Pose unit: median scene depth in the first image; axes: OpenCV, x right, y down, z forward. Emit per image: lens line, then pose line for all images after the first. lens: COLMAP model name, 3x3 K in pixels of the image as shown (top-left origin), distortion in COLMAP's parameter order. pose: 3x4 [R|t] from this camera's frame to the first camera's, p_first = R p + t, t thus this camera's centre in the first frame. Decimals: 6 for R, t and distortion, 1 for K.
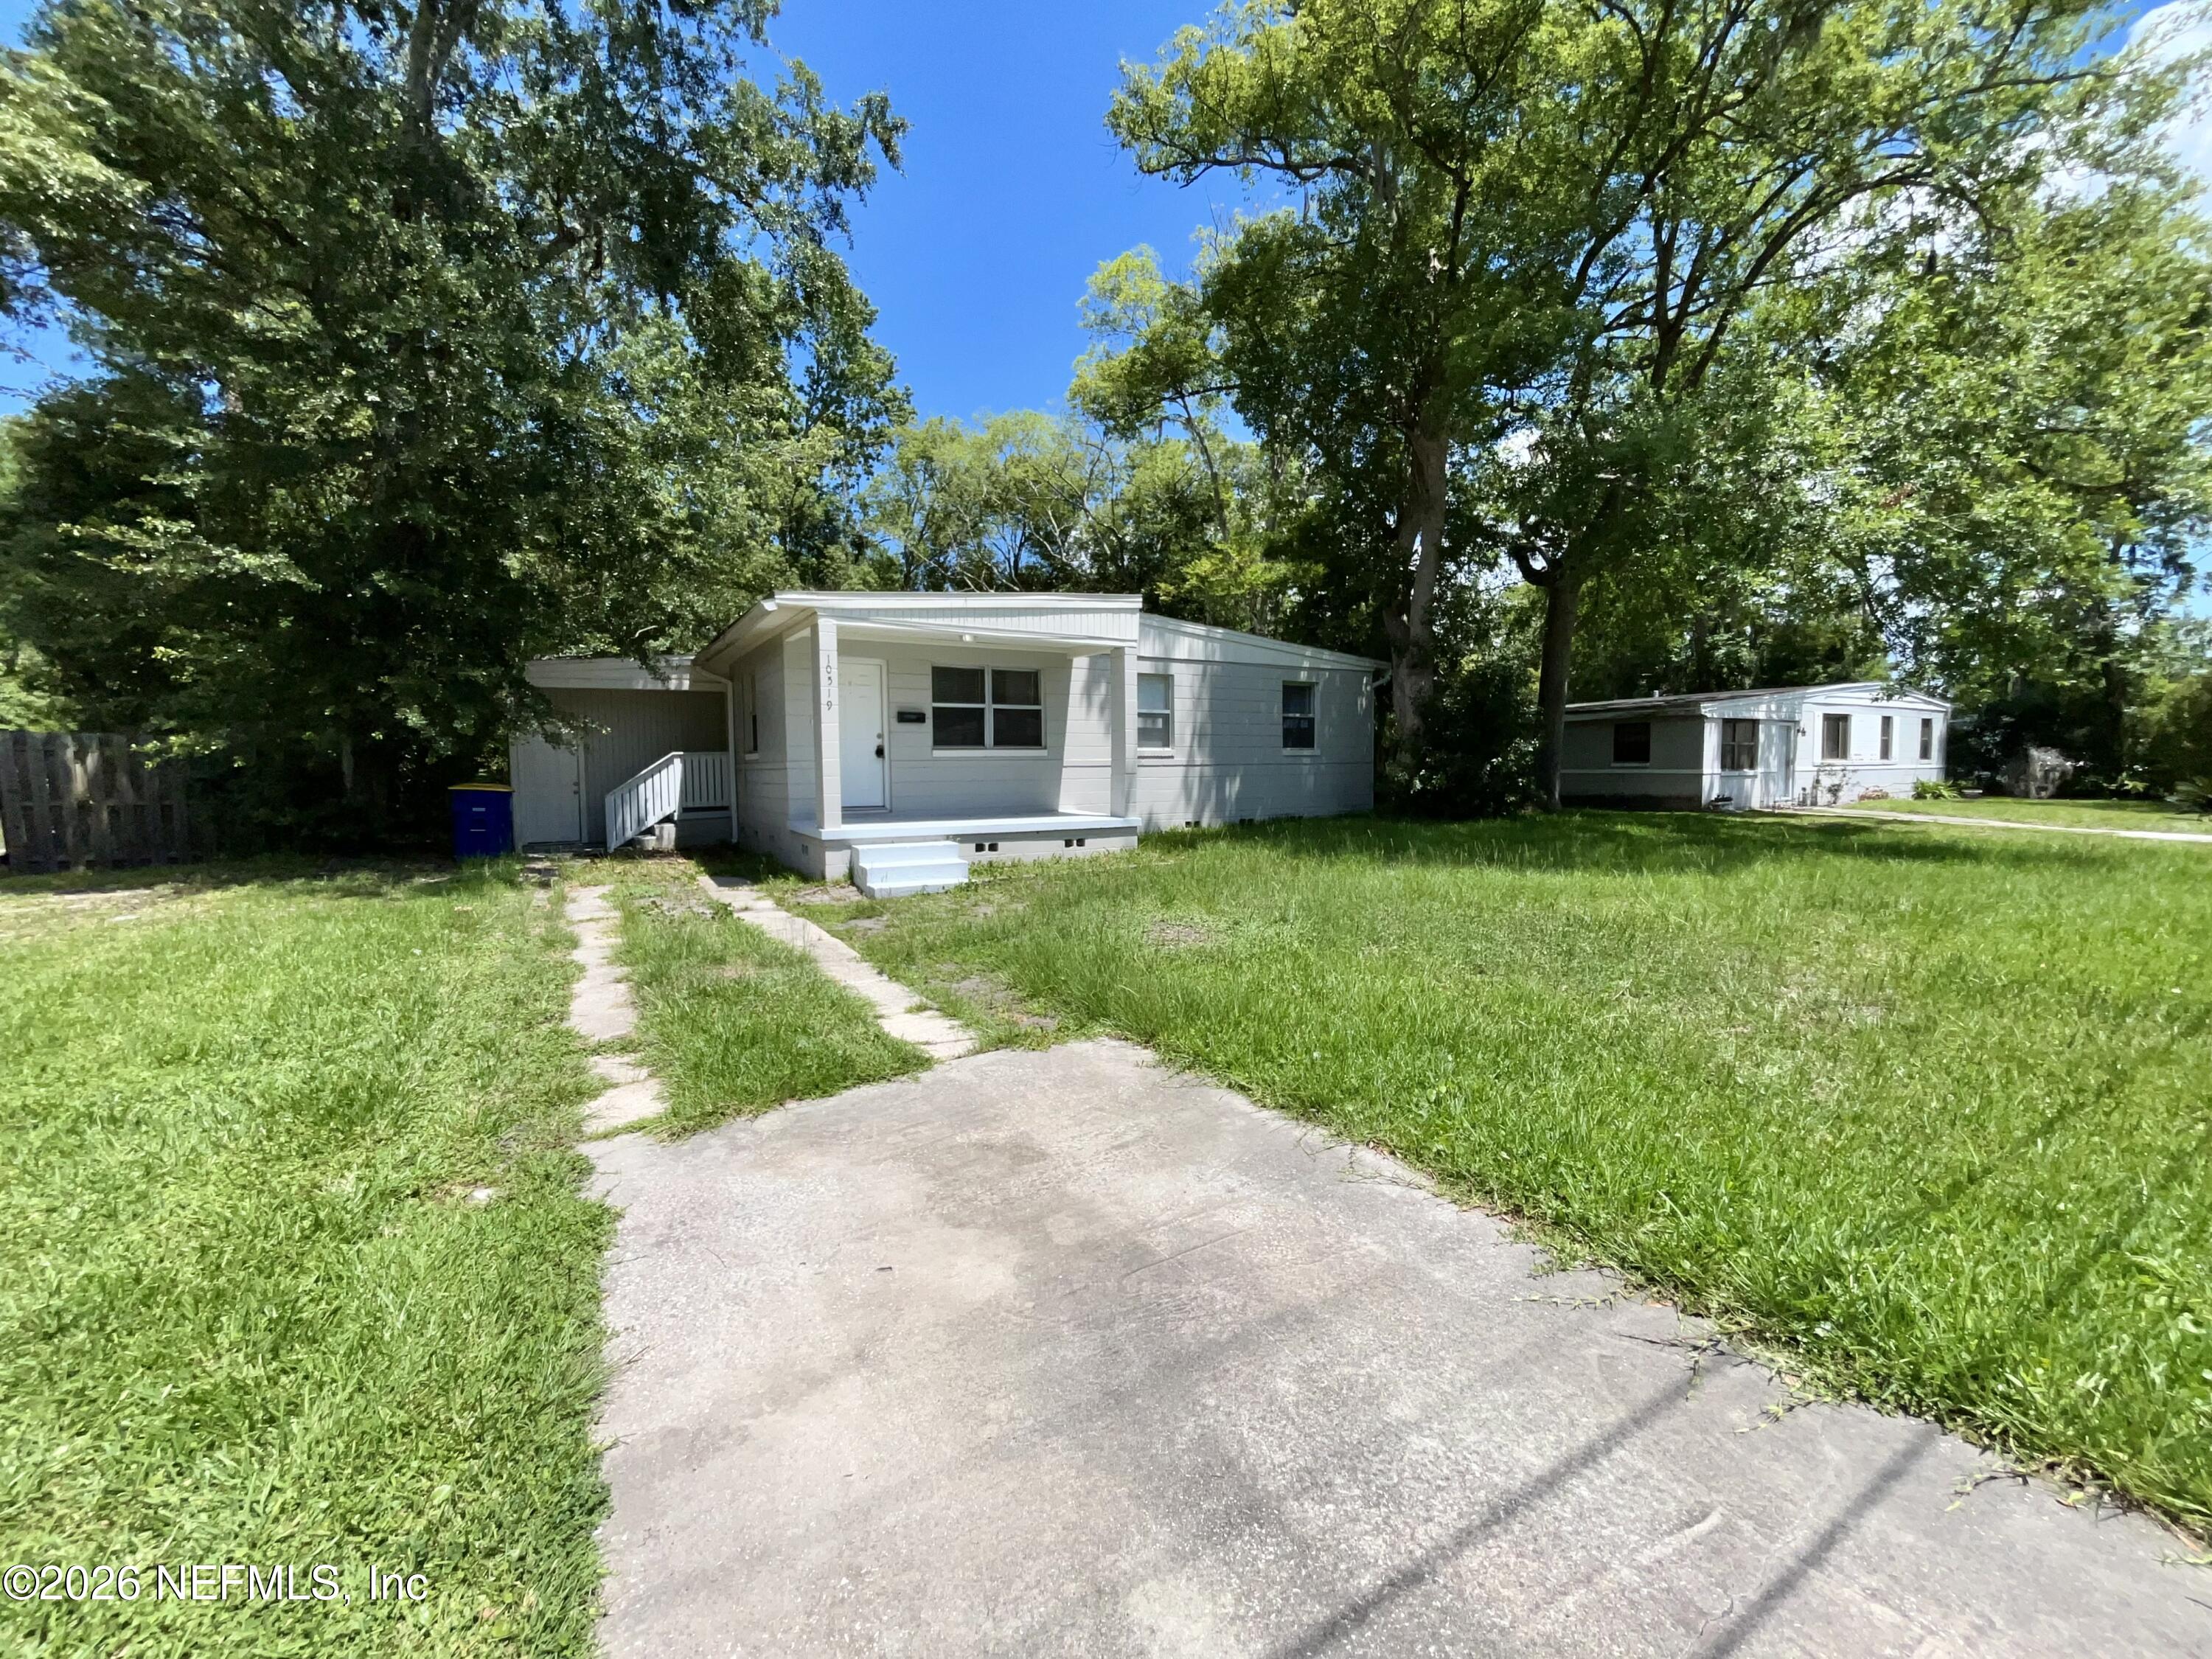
lens RADIAL K [[897.0, 0, 1102.2], [0, 897.0, 827.8], [0, 0, 1]] dist [-0.003247, 0.000438]
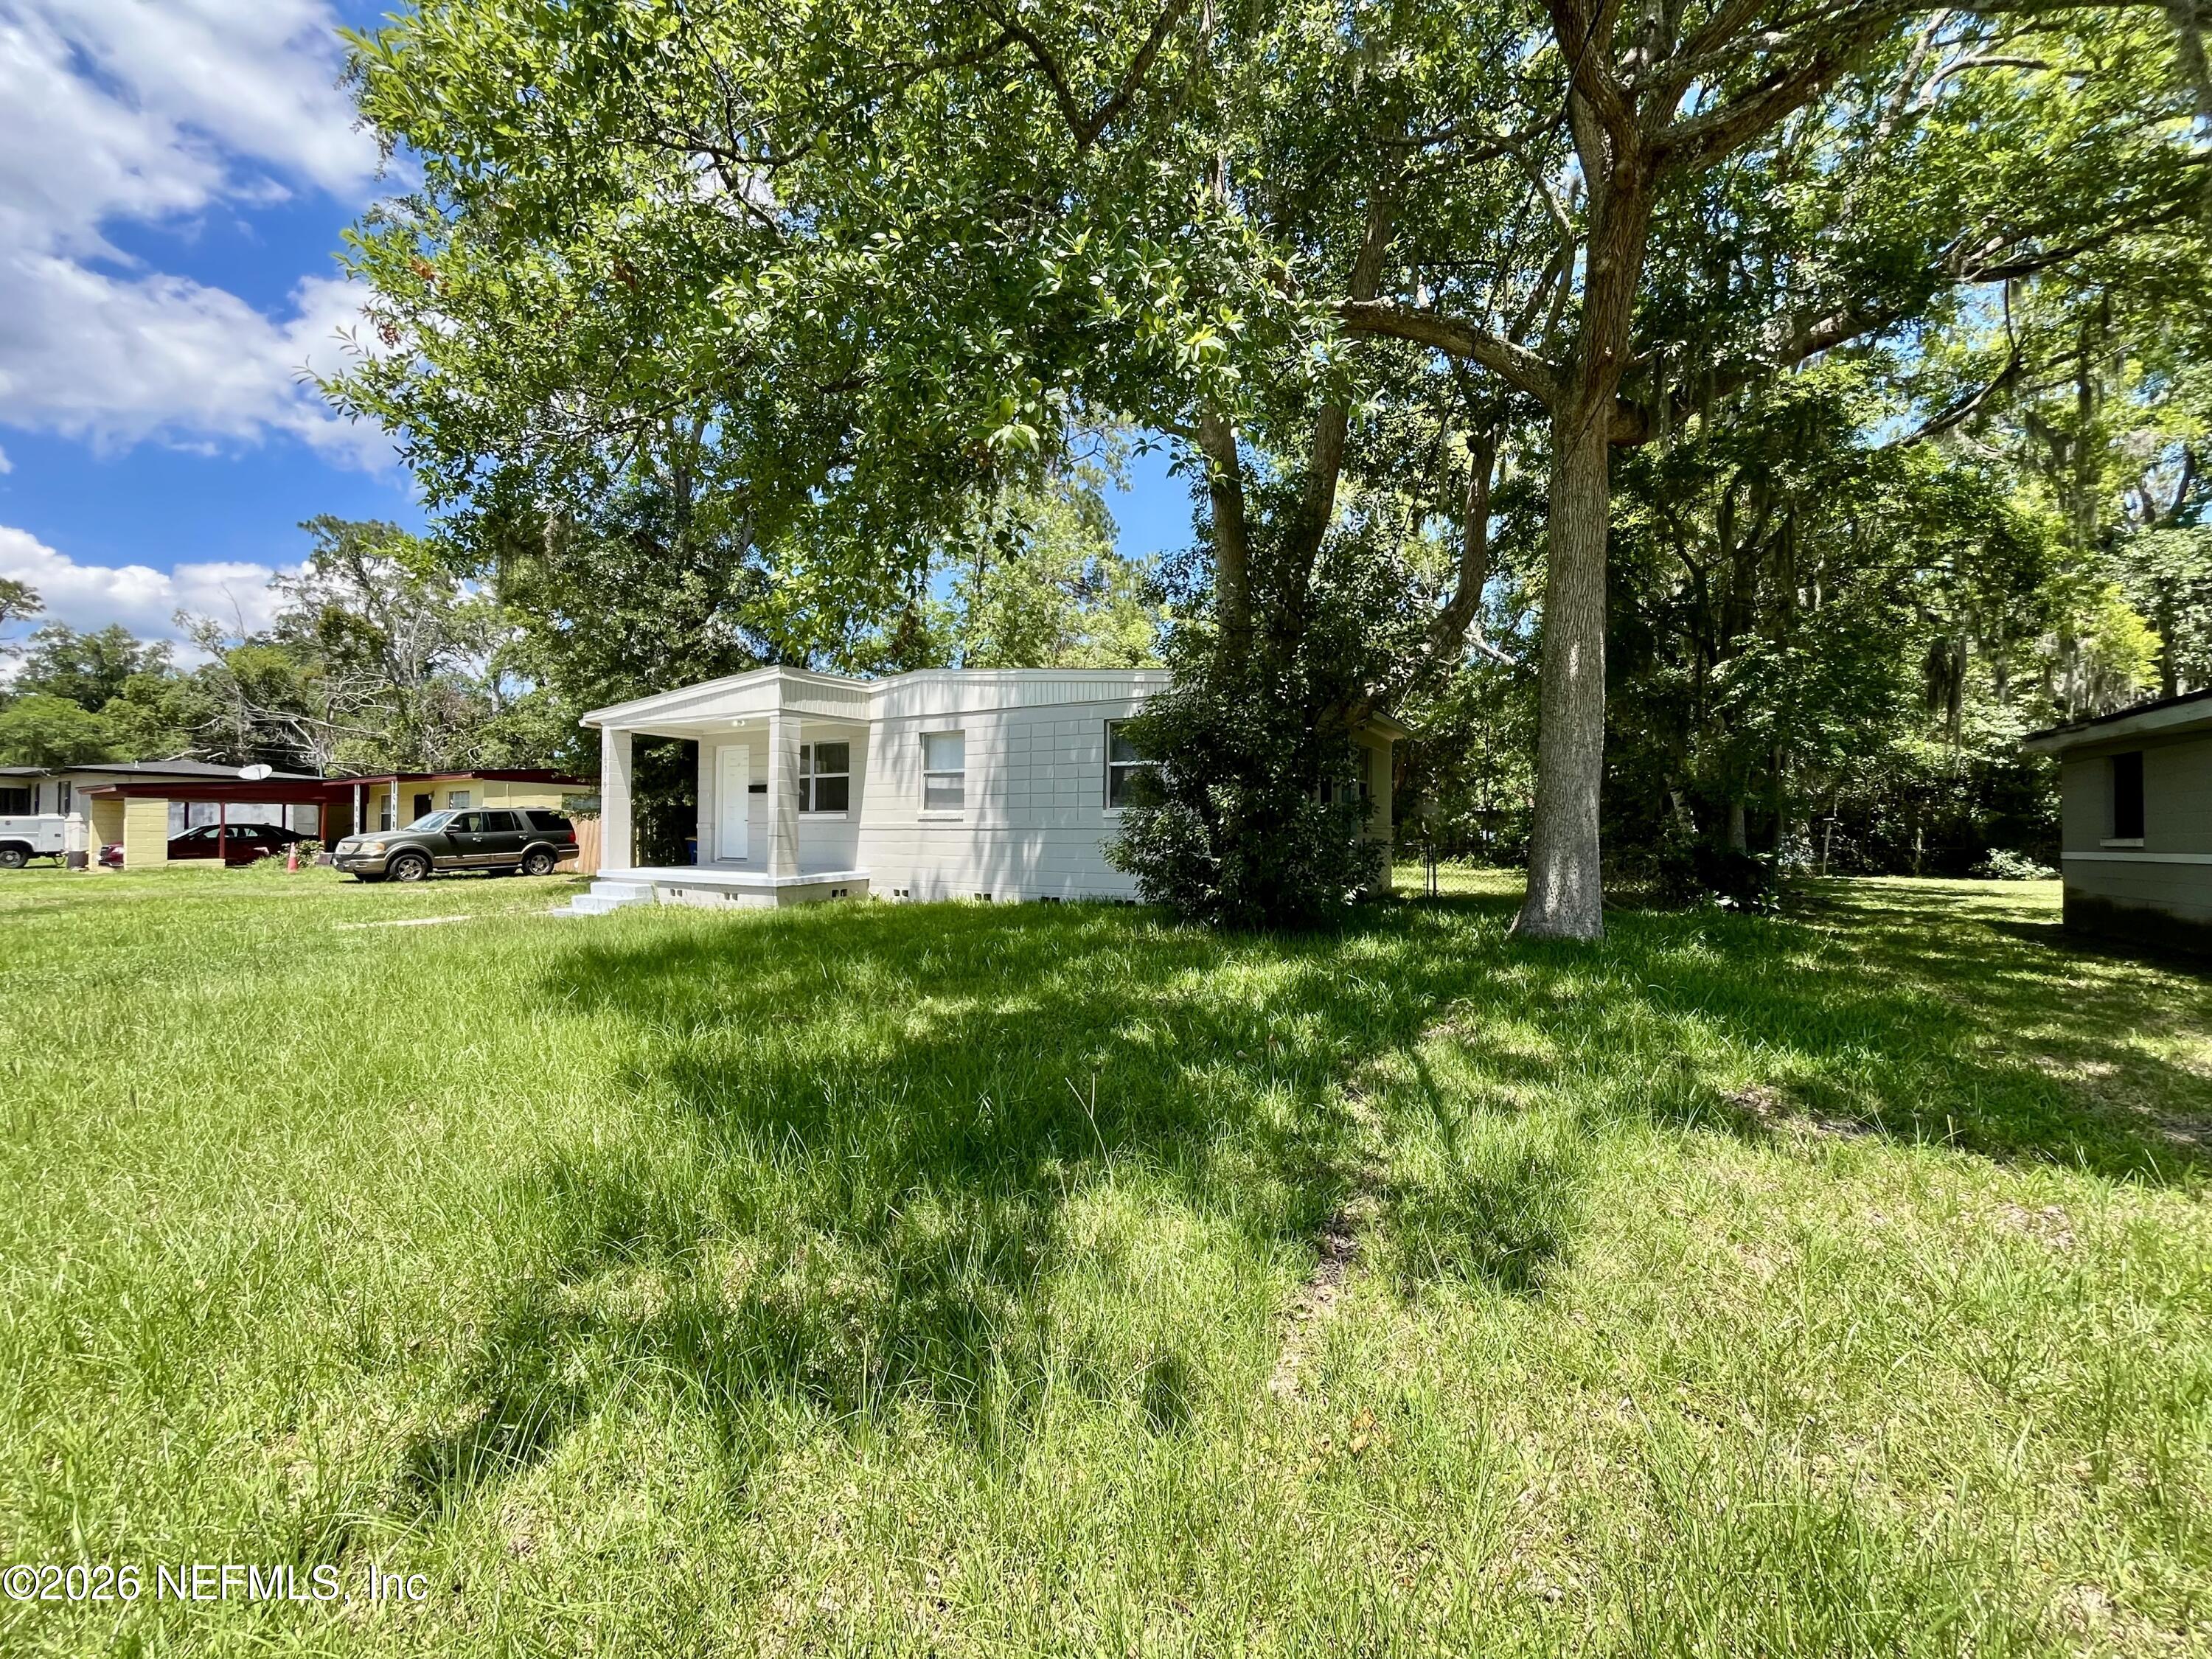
lens RADIAL K [[897.0, 0, 1102.8], [0, 897.0, 828.0], [0, 0, 1]] dist [-0.003247, 0.000438]
pose [[0.484689, 0.003480, -0.874680, 1.010259], [-0.070994, 0.996849, -0.035374, -0.053006], [0.871801, 0.079242, 0.483409, 0.743403]]
